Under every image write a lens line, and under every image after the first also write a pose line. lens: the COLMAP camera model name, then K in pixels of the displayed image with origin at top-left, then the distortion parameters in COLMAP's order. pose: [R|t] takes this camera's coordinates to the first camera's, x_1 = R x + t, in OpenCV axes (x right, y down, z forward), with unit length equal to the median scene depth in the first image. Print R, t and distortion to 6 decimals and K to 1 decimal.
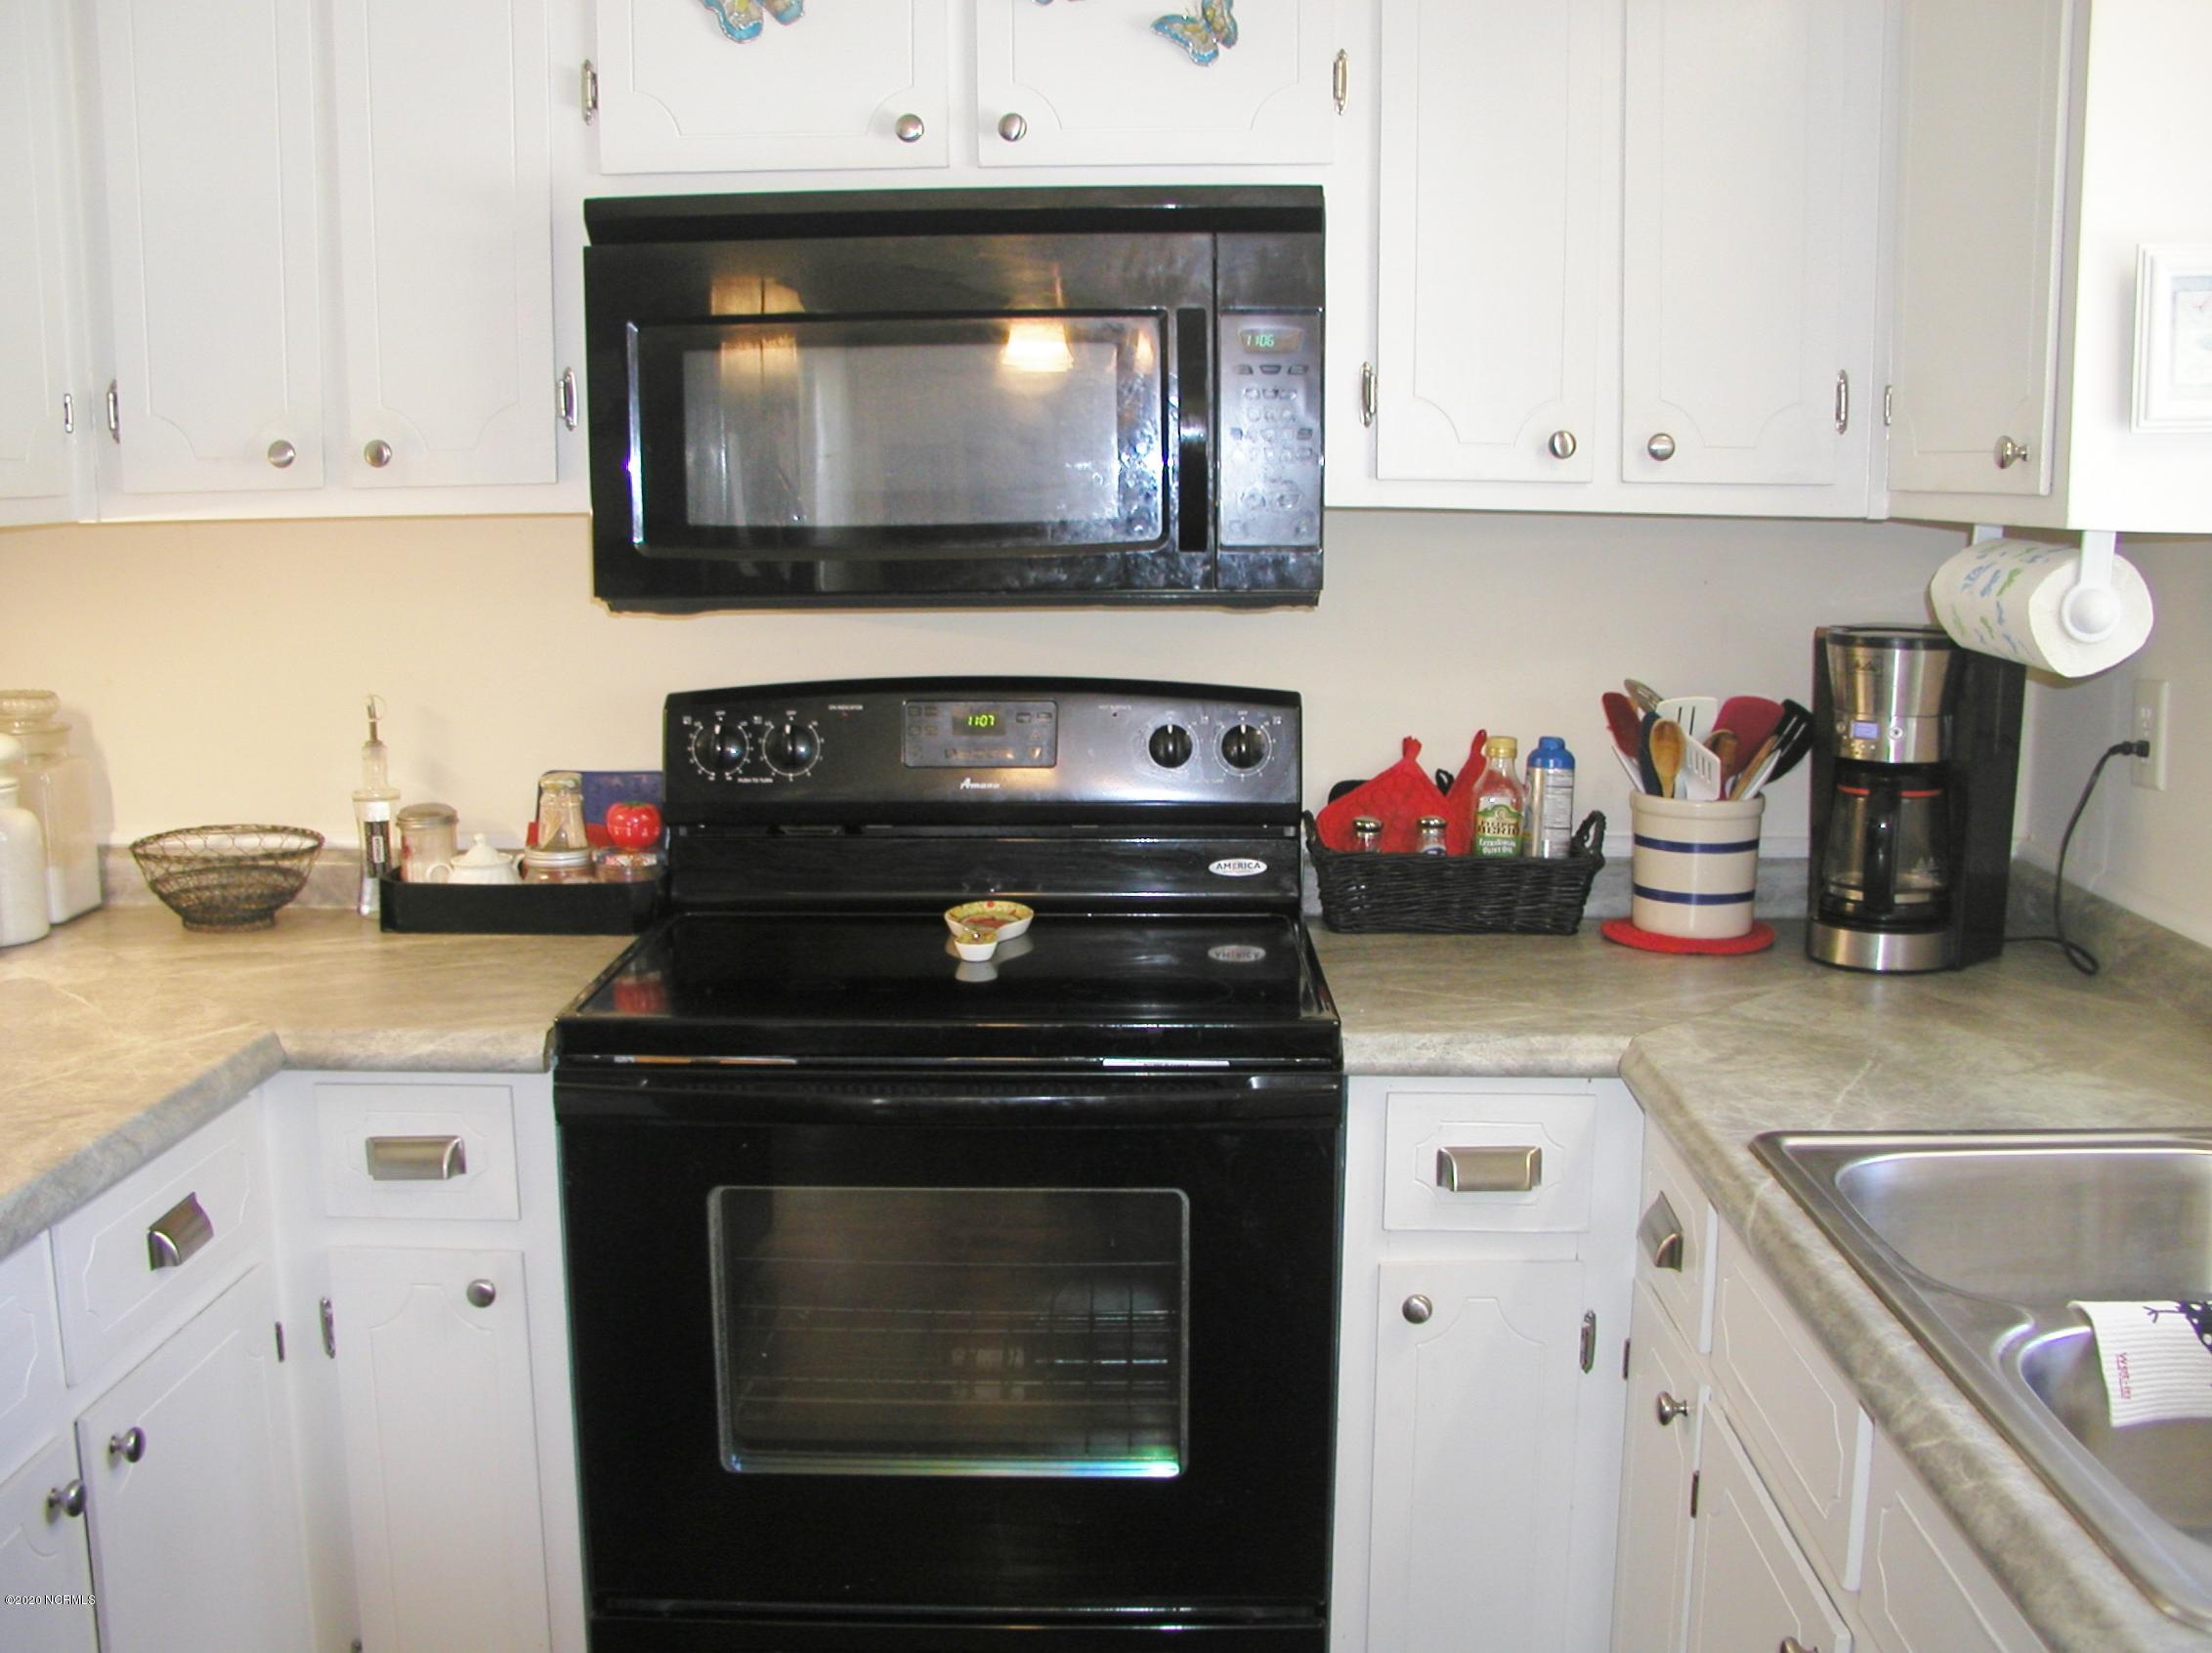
lens RADIAL K [[2252.7, 0, 1114.2], [0, 2252.7, 853.3], [0, 0, 1]] dist [-0.253089, 0.270805]
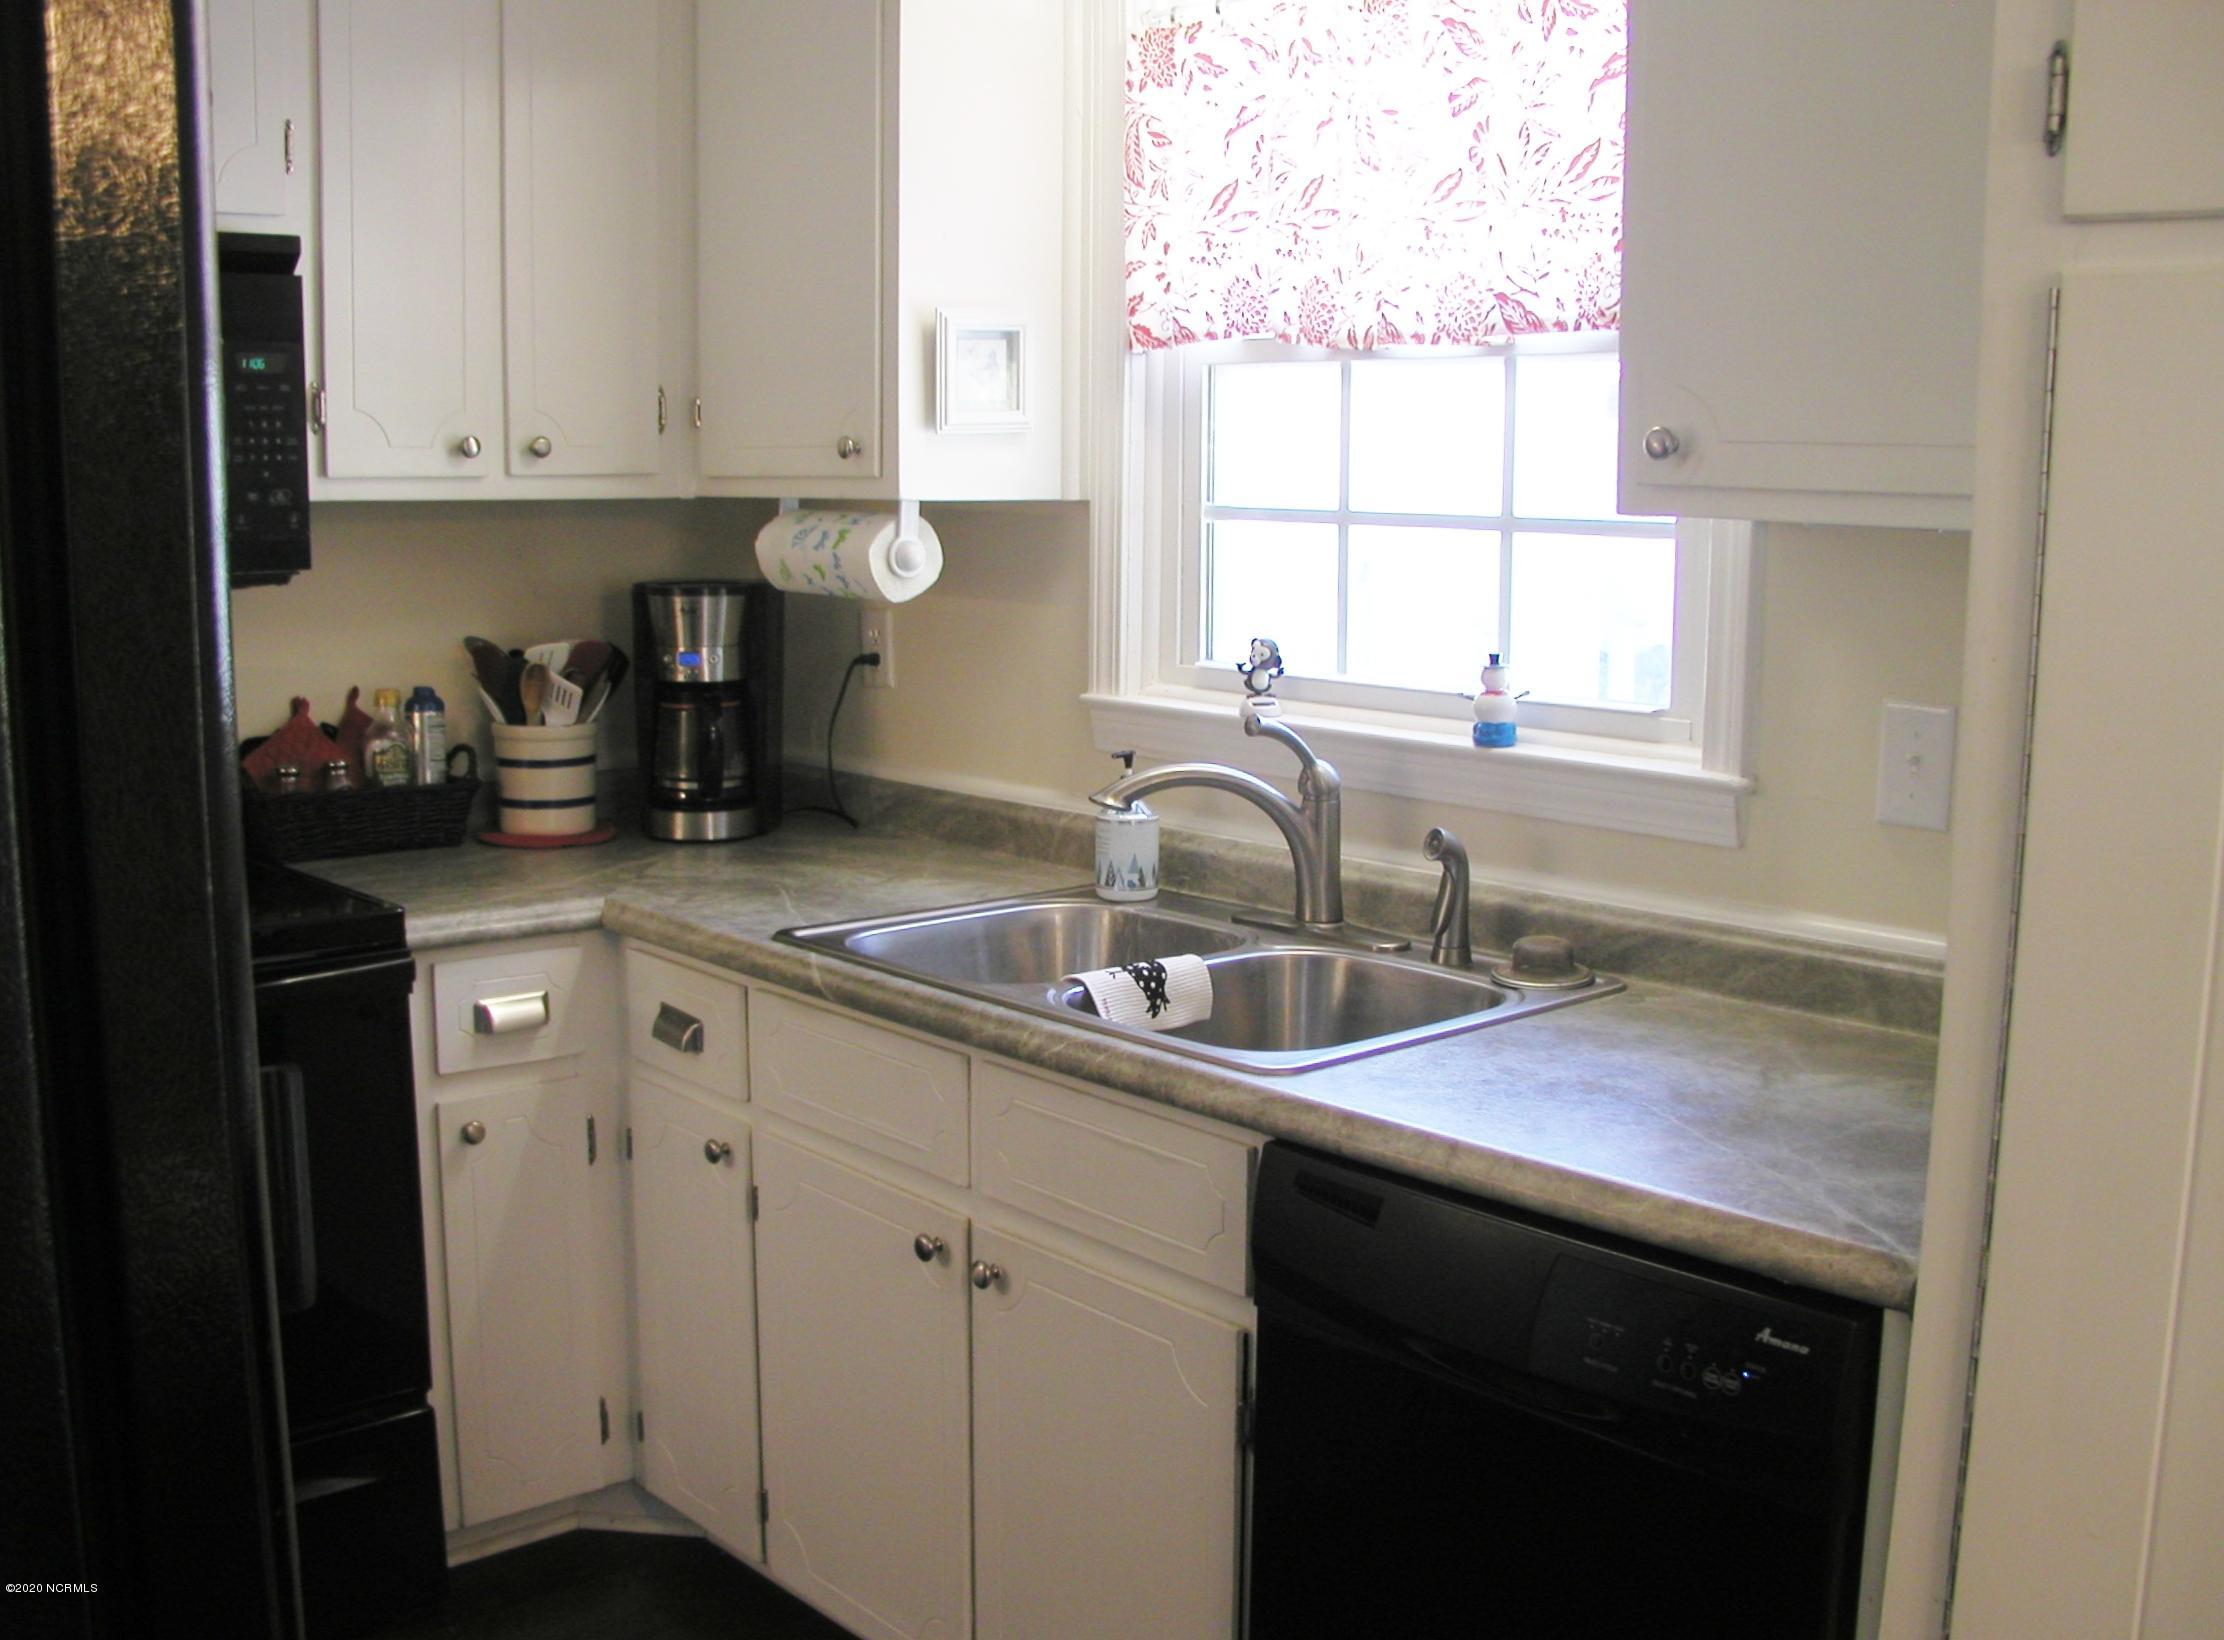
lens RADIAL K [[2305.1, 0, 1119.0], [0, 2305.1, 845.1], [0, 0, 1]] dist [-0.243038, 0.258615]
pose [[0.735191, -0.102574, 0.670055, -0.395862], [0.103862, 0.993858, 0.038184, 0.029322], [-0.669856, 0.041521, 0.741329, -0.182066]]
